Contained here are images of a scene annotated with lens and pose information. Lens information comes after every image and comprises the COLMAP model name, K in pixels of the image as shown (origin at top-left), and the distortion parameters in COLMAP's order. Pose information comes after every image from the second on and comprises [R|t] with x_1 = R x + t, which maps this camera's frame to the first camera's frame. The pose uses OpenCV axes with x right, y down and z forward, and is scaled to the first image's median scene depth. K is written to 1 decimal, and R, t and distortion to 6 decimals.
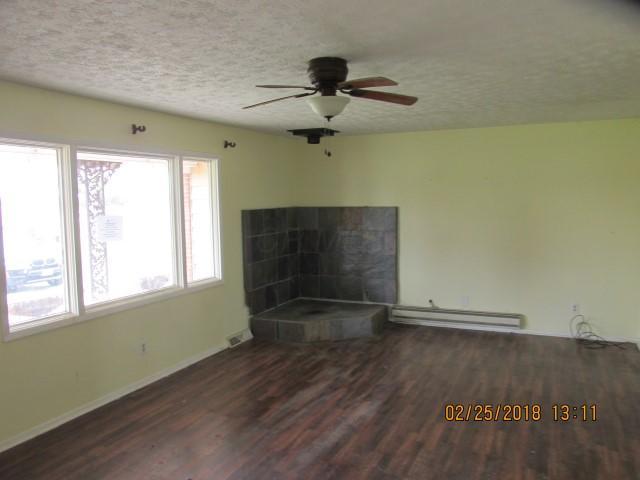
lens RADIAL K [[534.6, 0, 316.9], [0, 534.6, 239.8], [0, 0, 1]] dist [-0.008033, -0.027209]
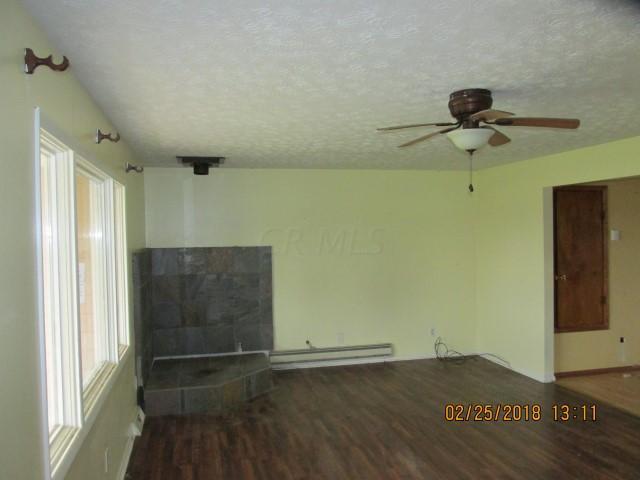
lens RADIAL K [[534.6, 0, 319.0], [0, 534.6, 242.2], [0, 0, 1]] dist [-0.008033, -0.027209]
pose [[0.788233, -0.010353, 0.615290, -0.405580], [0.054971, 0.997046, -0.053645, -0.015111], [-0.612917, 0.076108, 0.786474, 0.225324]]
